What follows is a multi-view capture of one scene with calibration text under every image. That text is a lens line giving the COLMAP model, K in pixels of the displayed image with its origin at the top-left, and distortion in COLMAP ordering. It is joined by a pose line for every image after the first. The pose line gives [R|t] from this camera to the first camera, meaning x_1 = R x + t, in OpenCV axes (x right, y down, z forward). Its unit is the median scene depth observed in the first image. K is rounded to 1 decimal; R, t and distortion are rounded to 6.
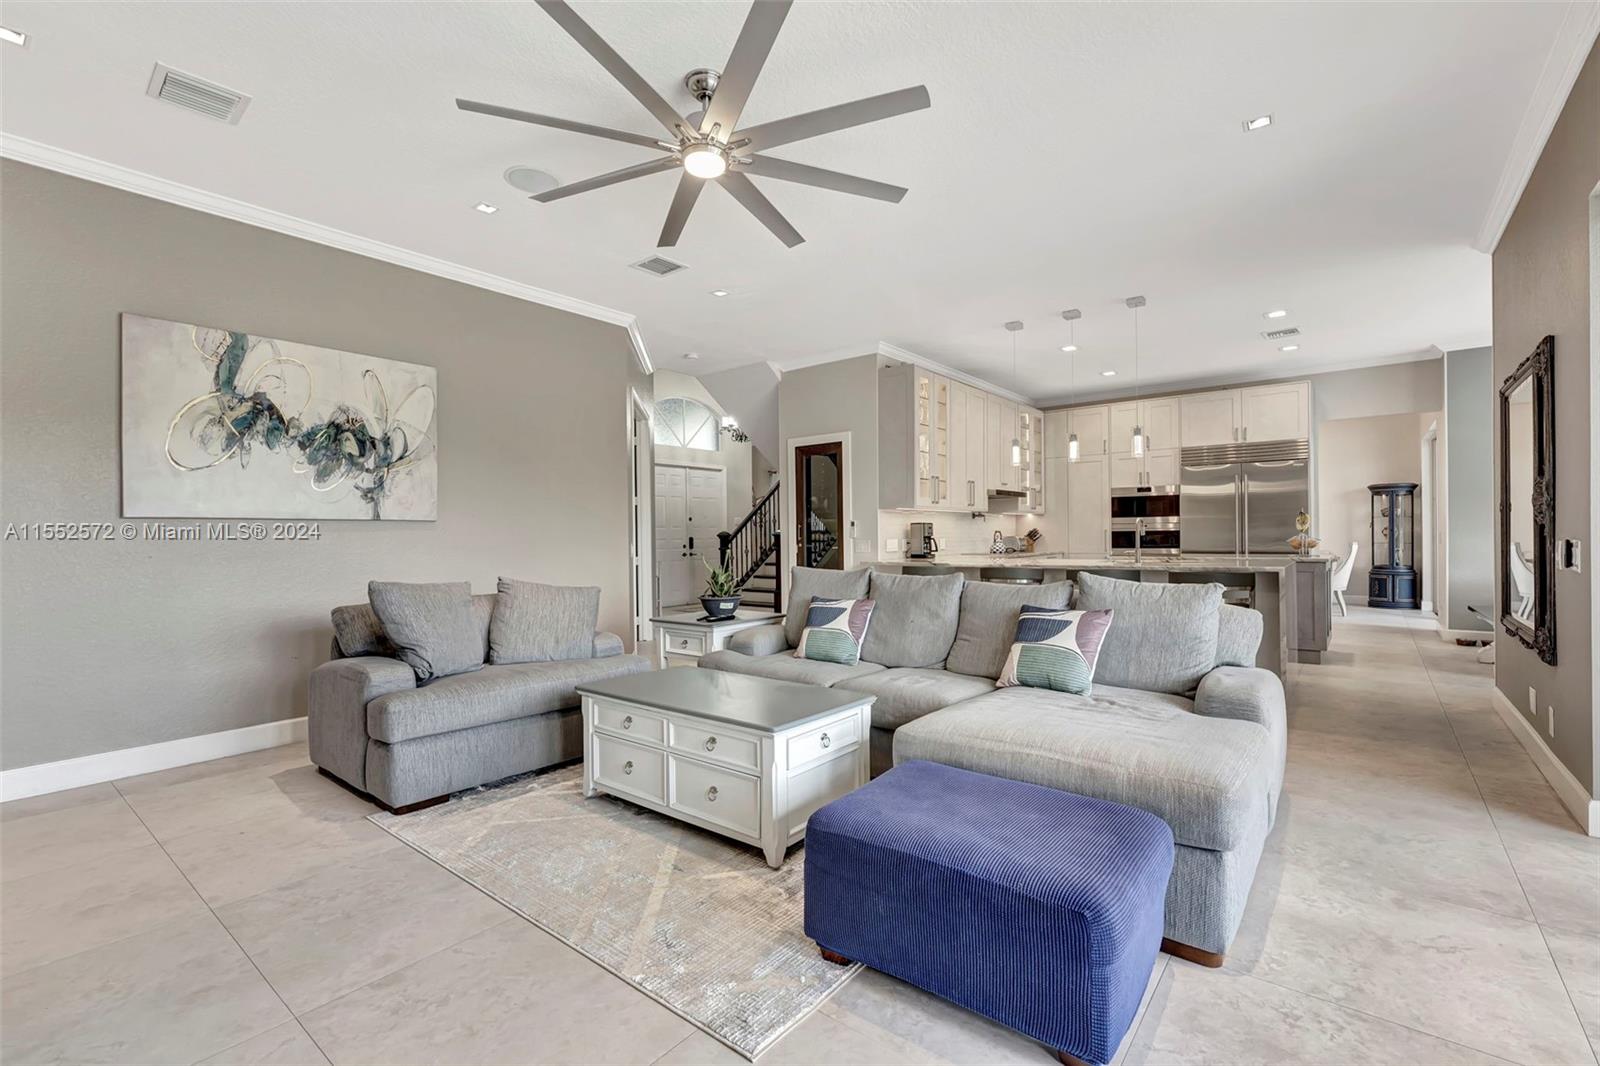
lens RADIAL K [[705.7, 0, 800.0], [0, 705.7, 533.0], [0, 0, 1]] dist [0.000844, 0.000040]
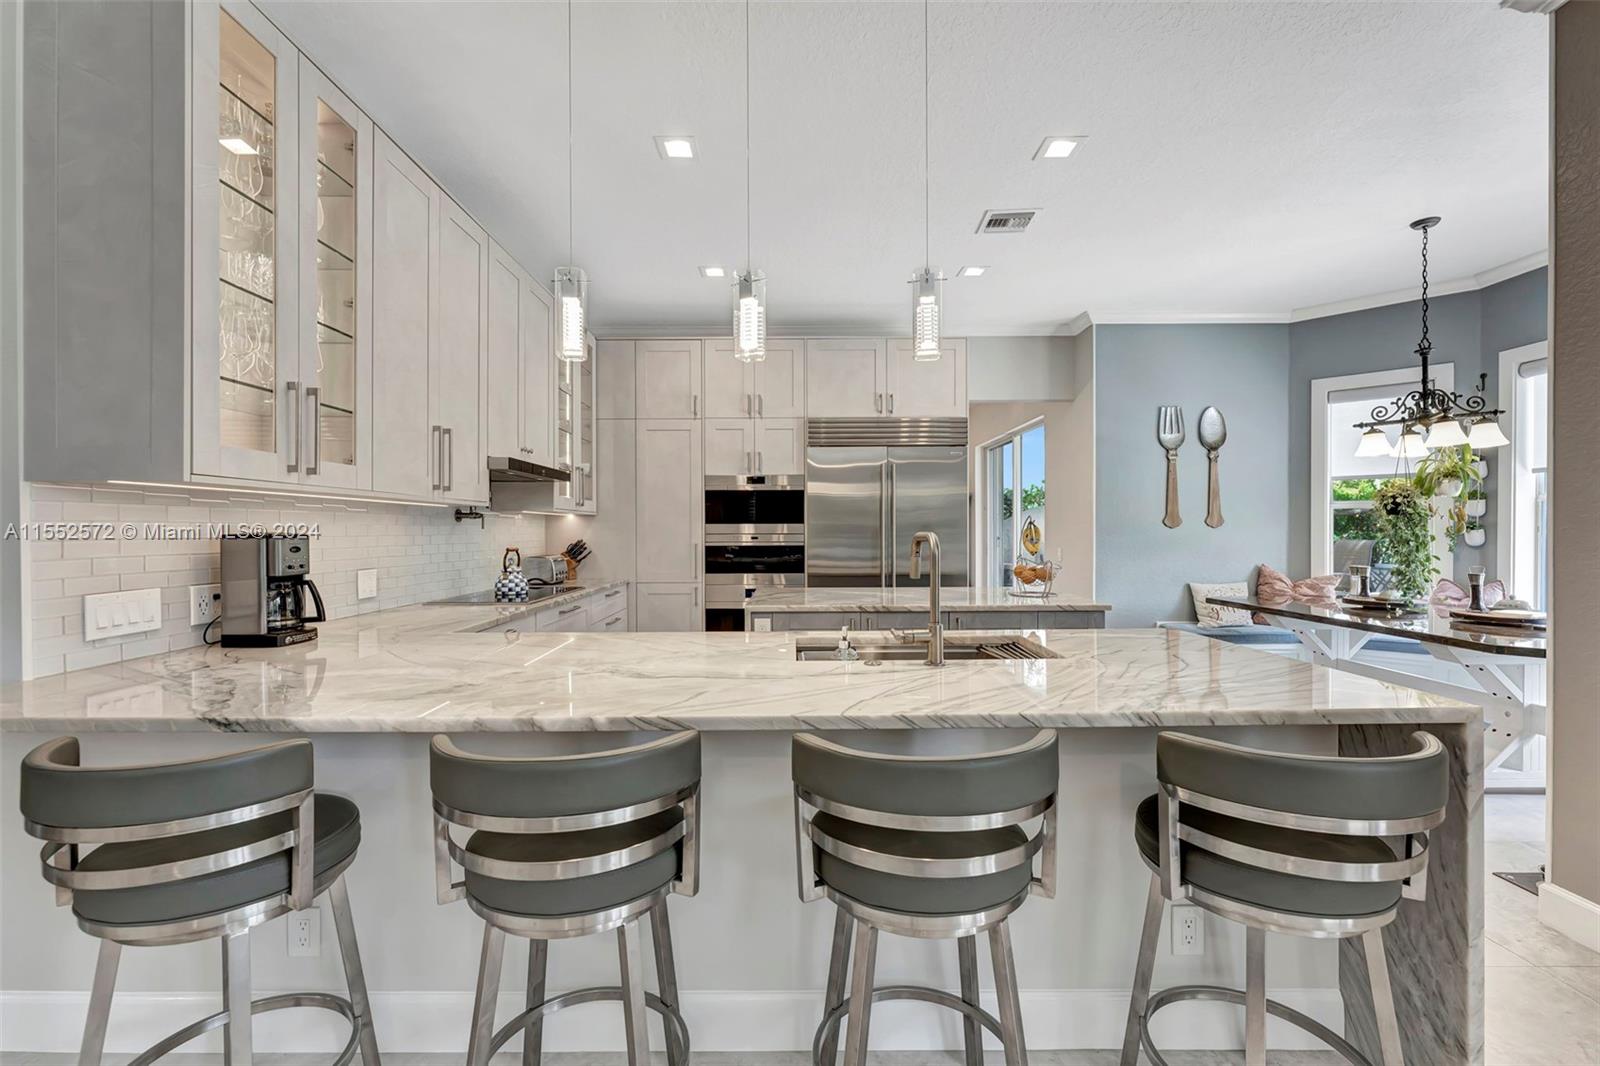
lens RADIAL K [[660.9, 0, 778.6], [0, 660.9, 535.7], [0, 0, 1]] dist [-0.016206, 0.000036]
pose [[0.795836, 0.004595, 0.605495, 0.148854], [-0.008340, 0.999960, 0.003374, -0.014024], [-0.605455, -0.007735, 0.795842, 0.518836]]
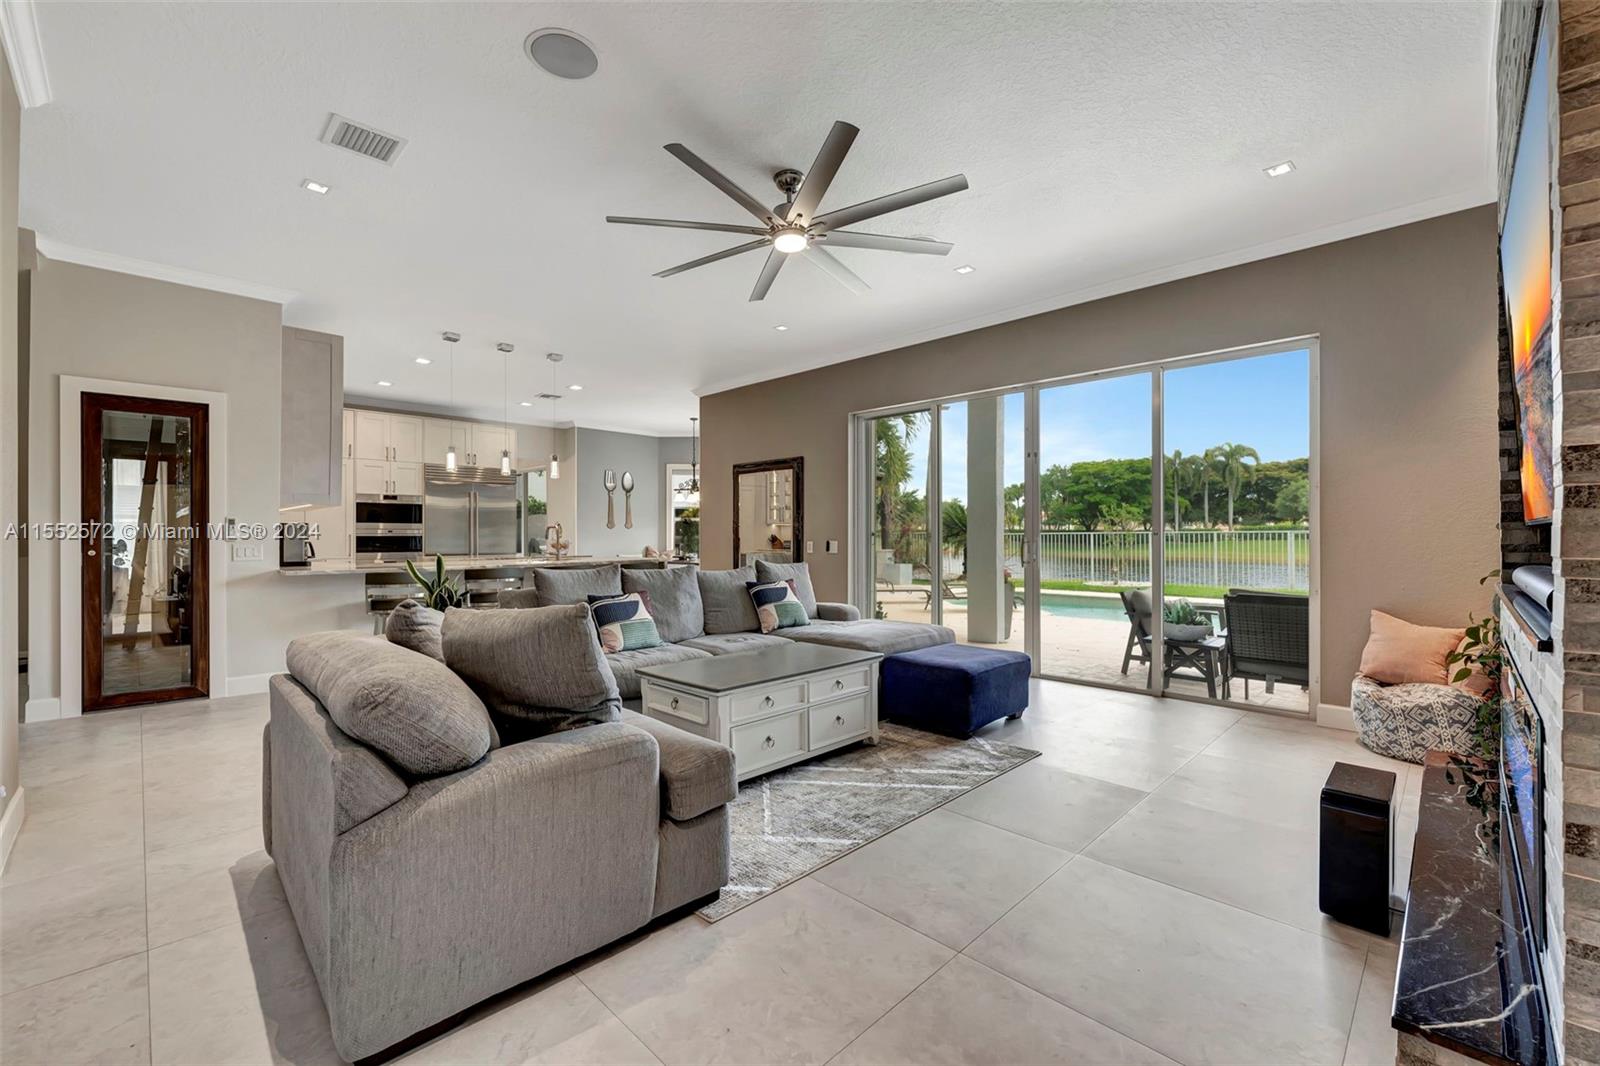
lens RADIAL K [[651.4, 0, 800.0], [0, 651.4, 533.0], [0, 0, 1]] dist [-0.003315, -0.000058]
pose [[0.098823, 0.015869, 0.994979, -0.428946], [-0.003377, 0.999872, -0.015612, 0.005656], [-0.995099, -0.001817, 0.098864, 0.286500]]
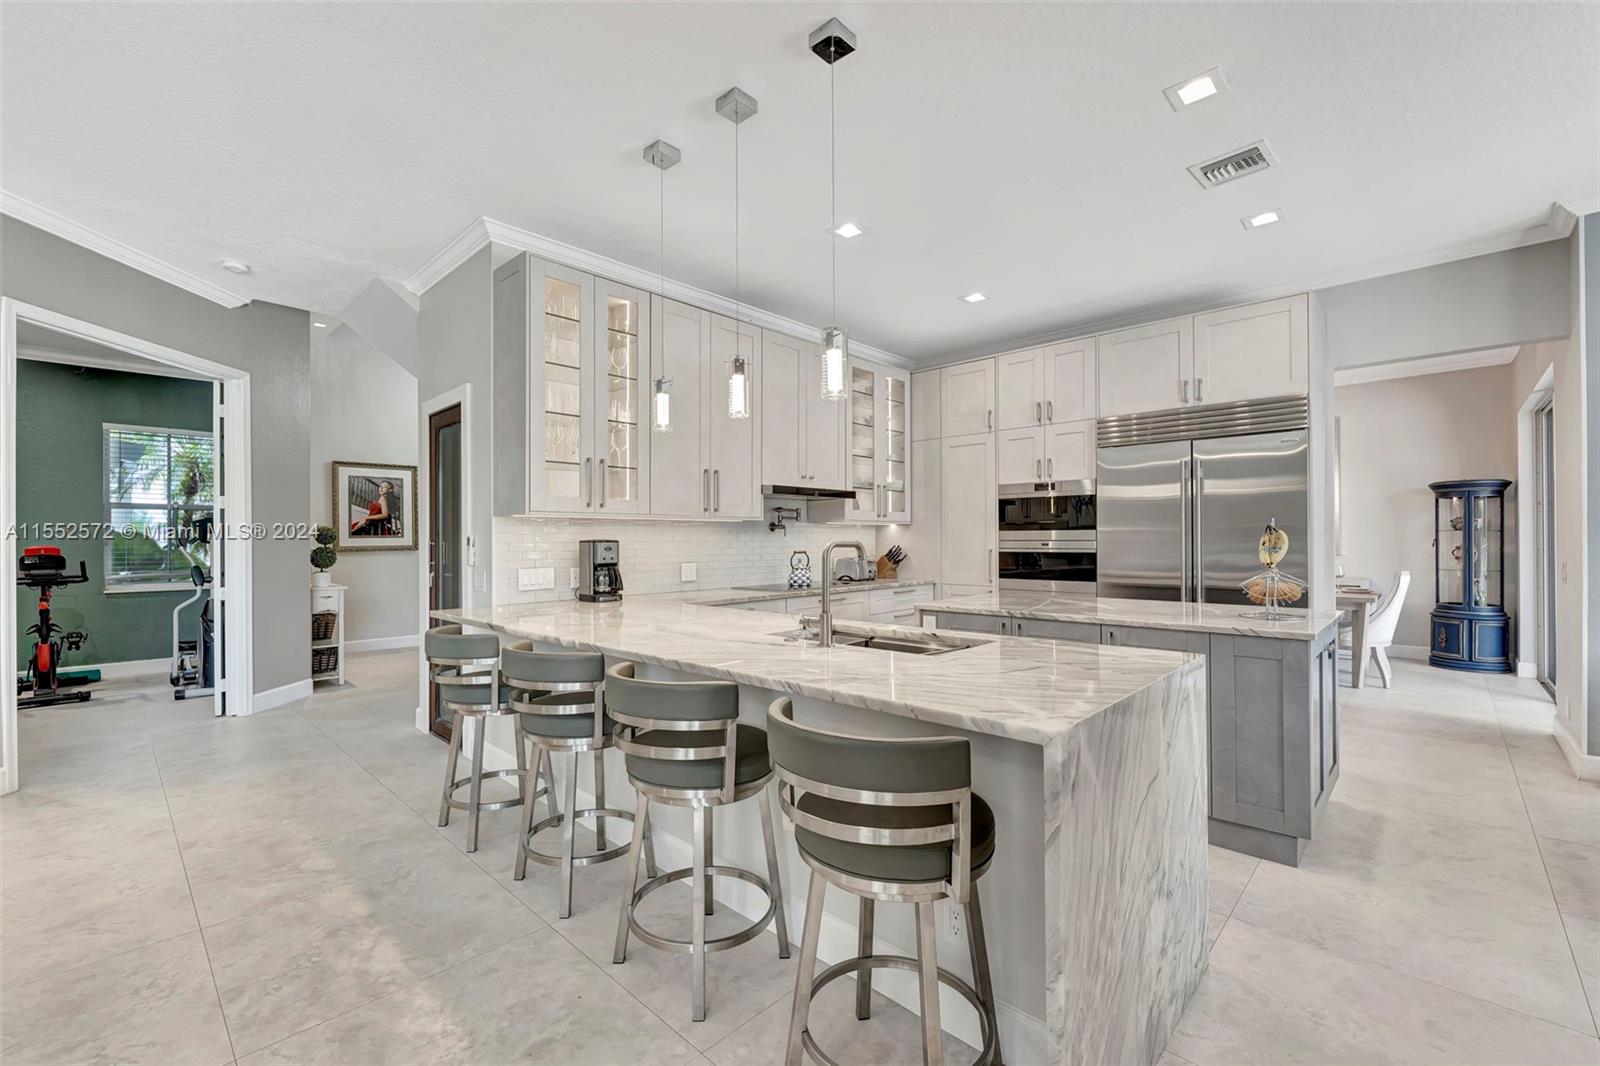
lens RADIAL K [[676.3, 0, 800.0], [0, 676.3, 533.0], [0, 0, 1]] dist [0.001051, 0.000577]
pose [[0.996733, 0.006464, -0.080513, 0.319933], [-0.006959, 0.999959, -0.005866, -0.015173], [0.080472, 0.006407, 0.996736, 0.382202]]
